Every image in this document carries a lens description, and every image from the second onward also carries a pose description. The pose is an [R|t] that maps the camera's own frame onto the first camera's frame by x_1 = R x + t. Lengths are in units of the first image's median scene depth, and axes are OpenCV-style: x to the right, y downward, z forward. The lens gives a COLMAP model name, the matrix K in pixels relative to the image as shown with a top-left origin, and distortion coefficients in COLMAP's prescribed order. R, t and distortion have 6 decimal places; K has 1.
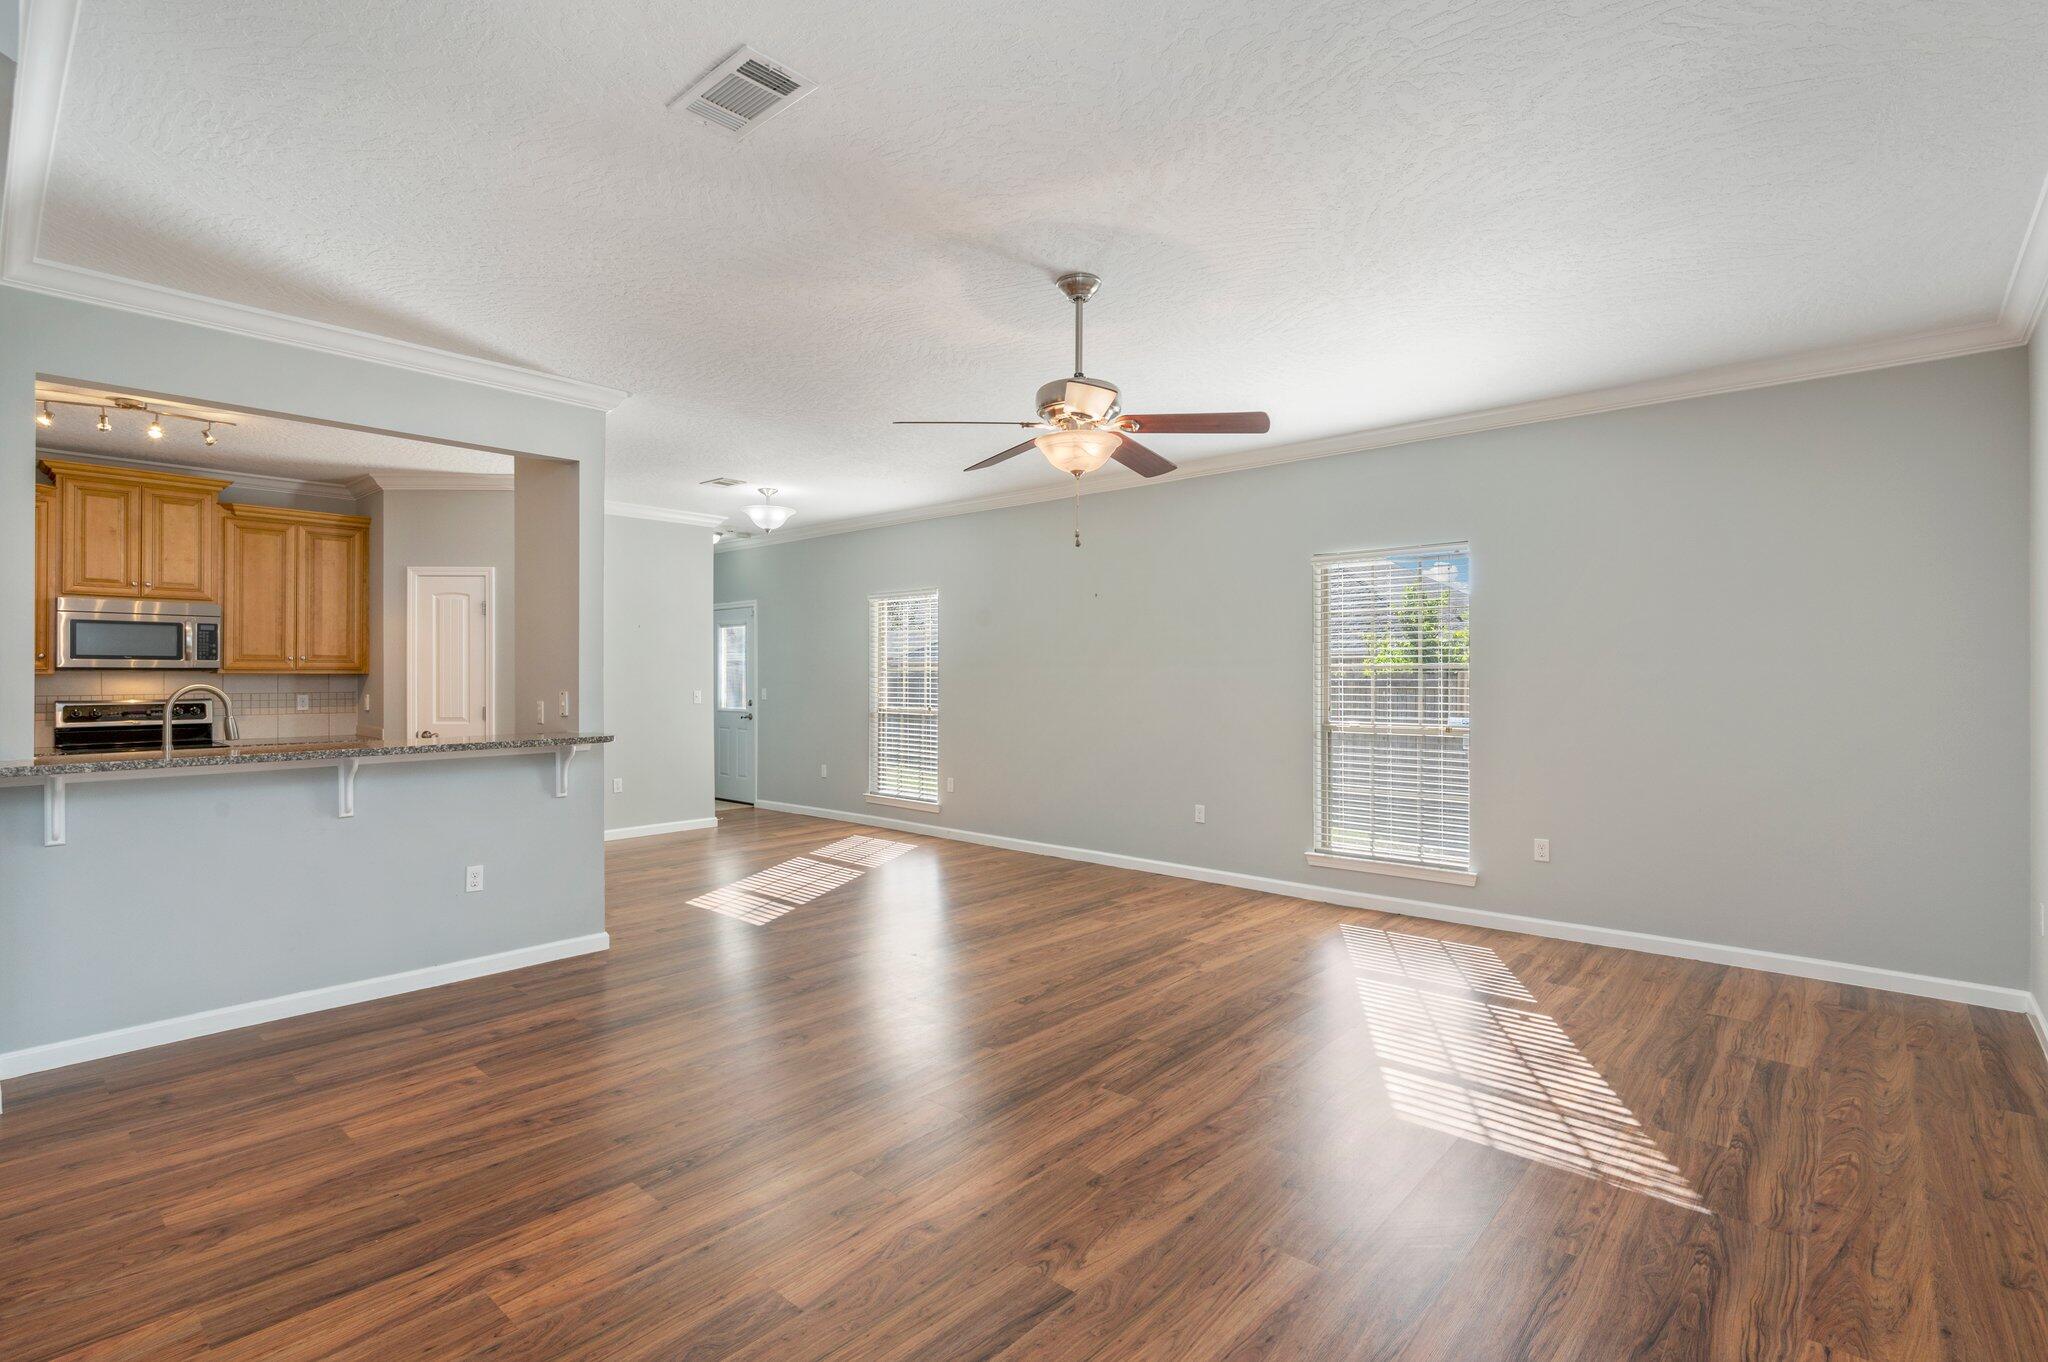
lens RADIAL K [[954.2, 0, 1019.1], [0, 954.2, 664.4], [0, 0, 1]] dist [-0.003623, -0.000620]
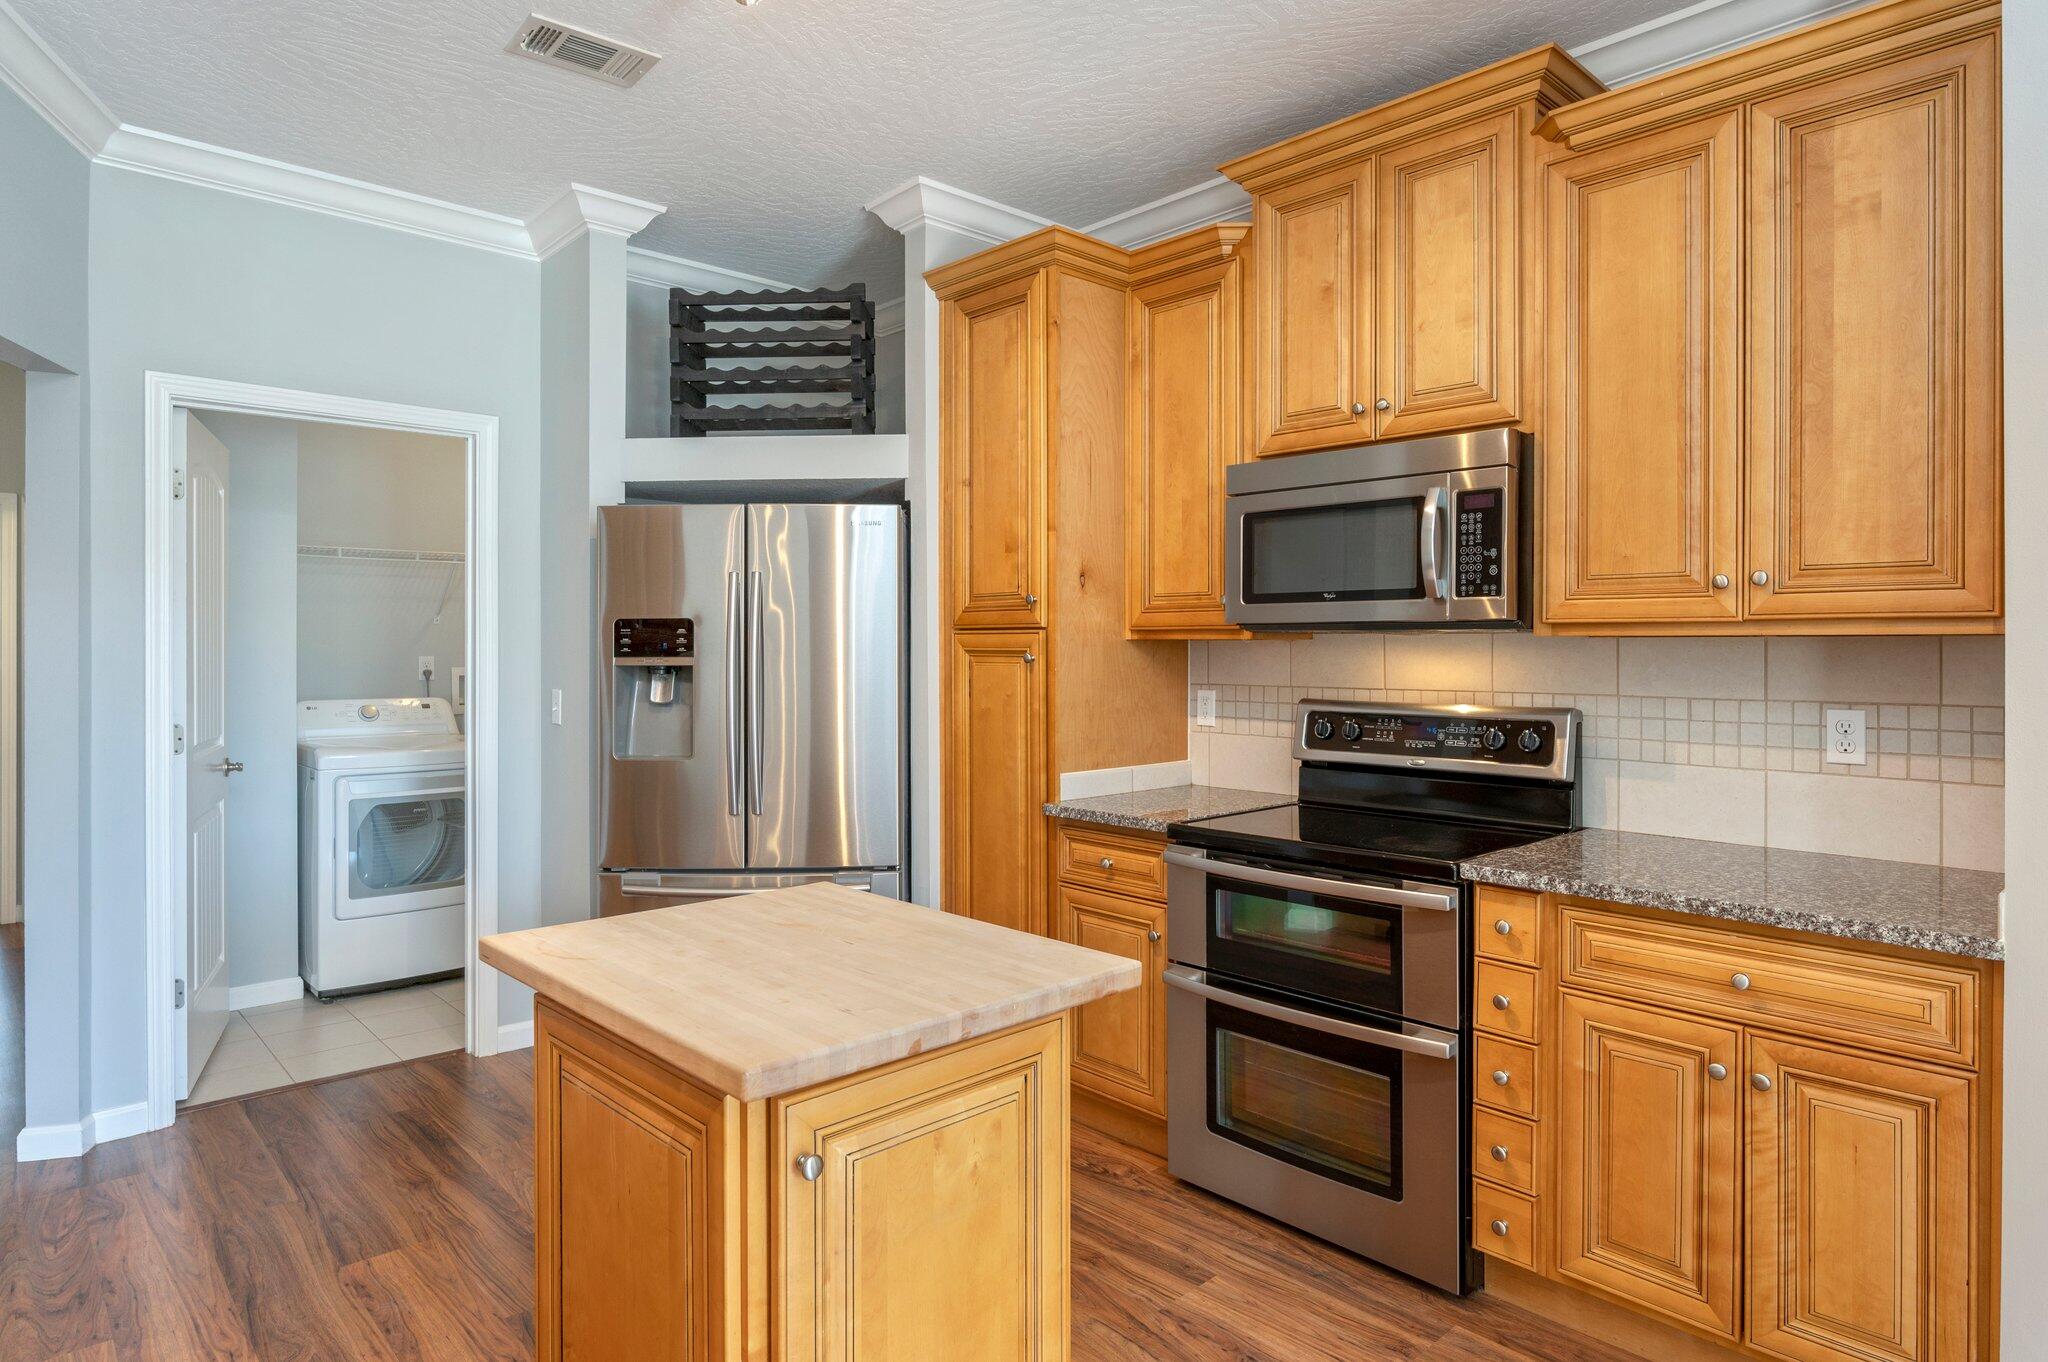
lens RADIAL K [[1162.3, 0, 1023.0], [0, 1162.3, 644.5], [0, 0, 1]] dist [-0.005478, -0.002338]
pose [[-0.088037, -0.001464, -0.996116, -0.405777], [0.011665, 0.999929, -0.002501, 0.011020], [0.996049, -0.011840, -0.088013, 0.830744]]
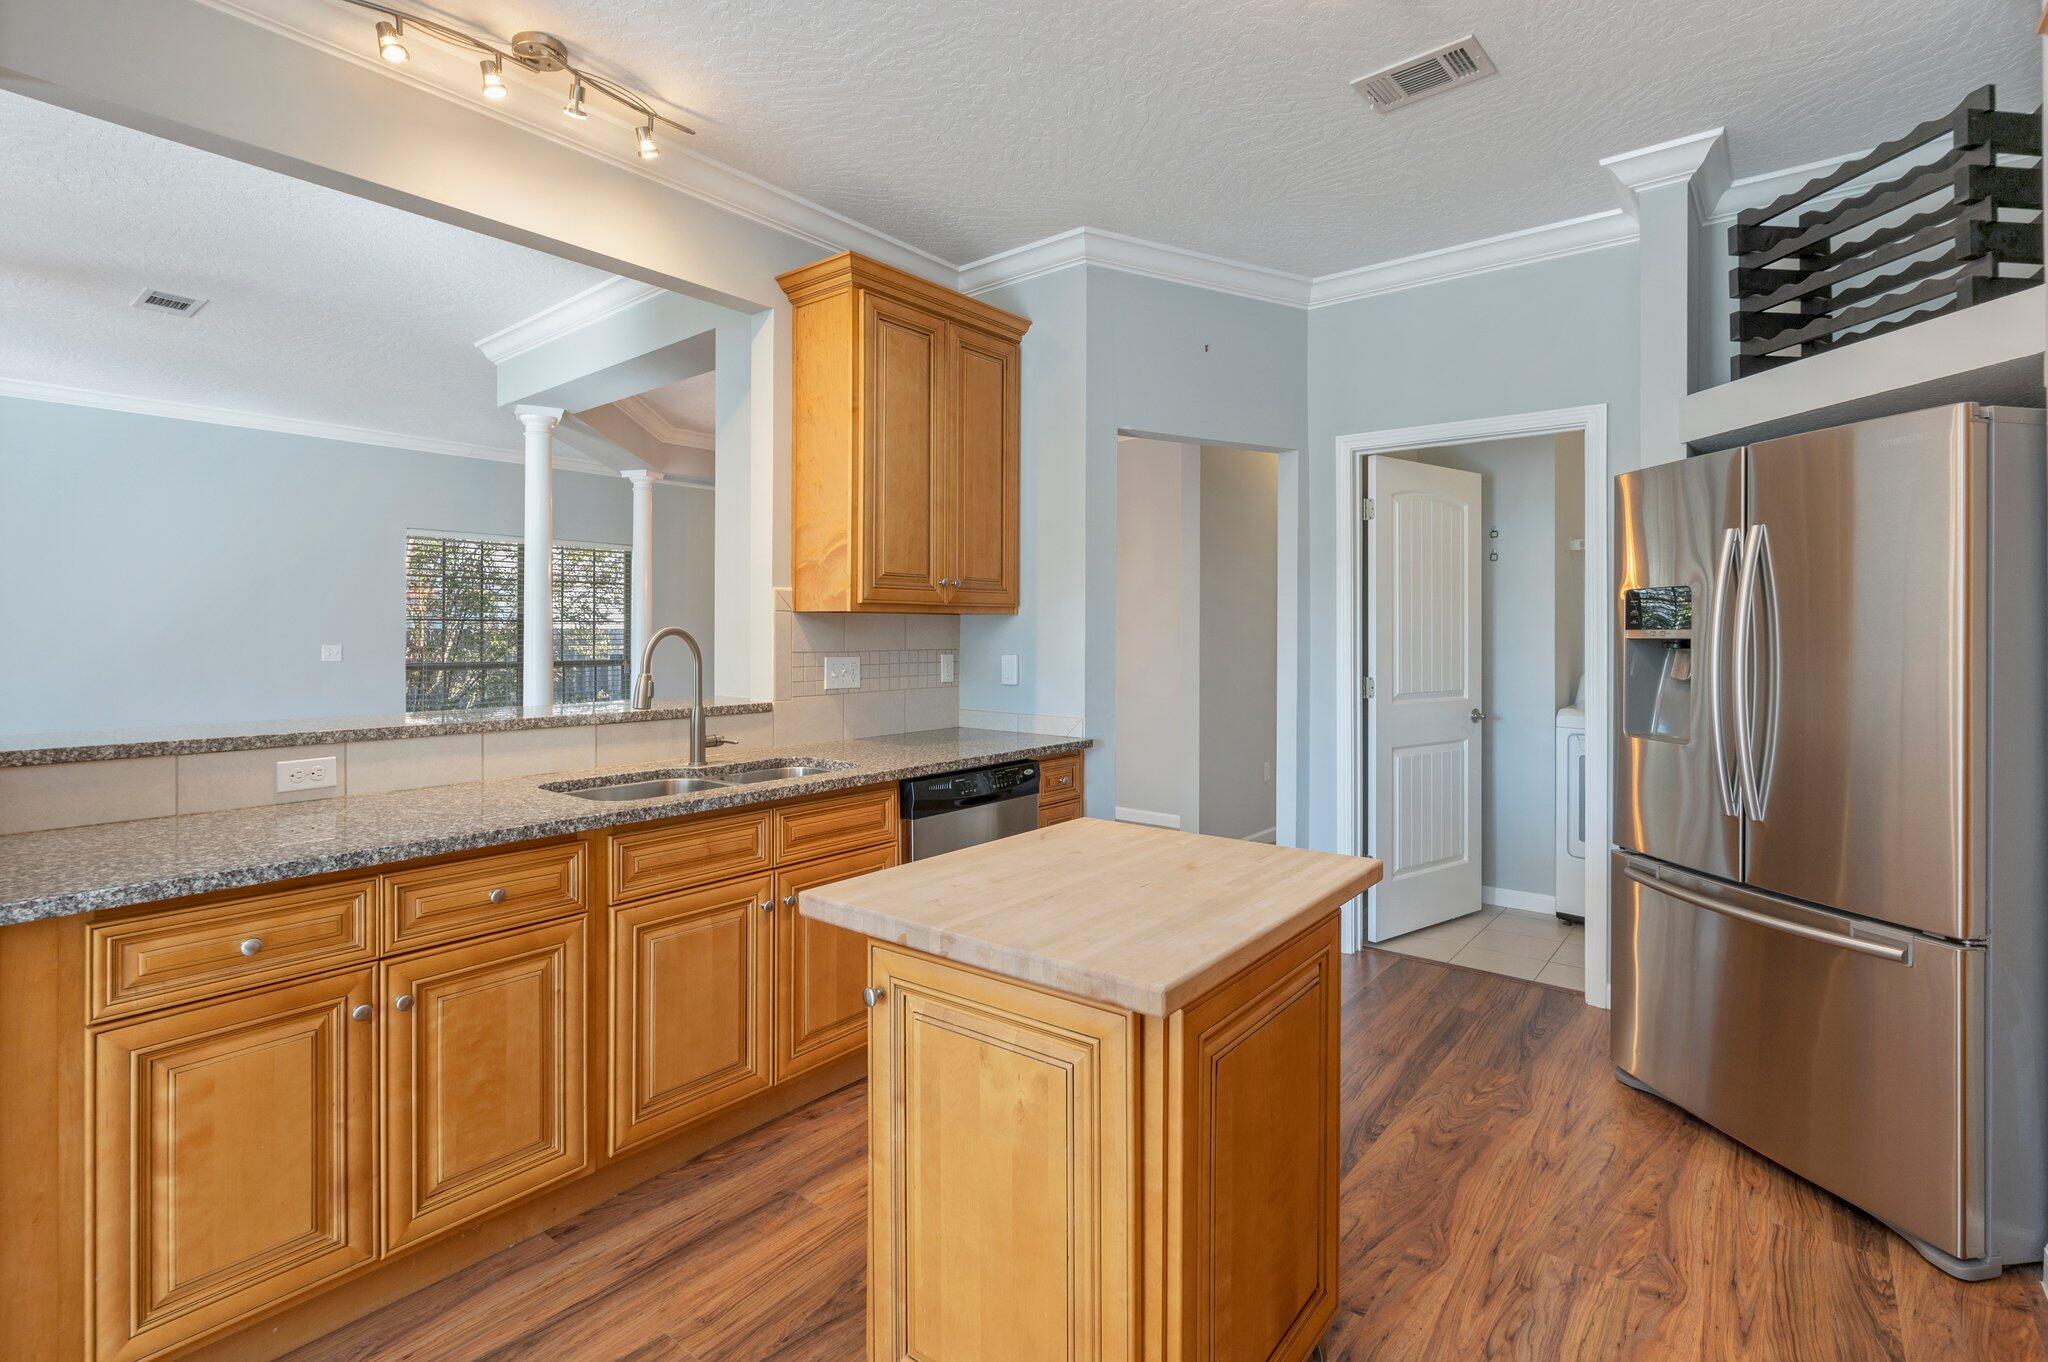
lens RADIAL K [[954.2, 0, 1029.1], [0, 954.2, 624.8], [0, 0, 1]] dist [-0.003623, -0.000620]
pose [[-0.998123, -0.000893, -0.061238, -0.631086], [0.000303, 0.999809, -0.019518, 0.019323], [0.061244, -0.019500, -0.997932, 1.003194]]
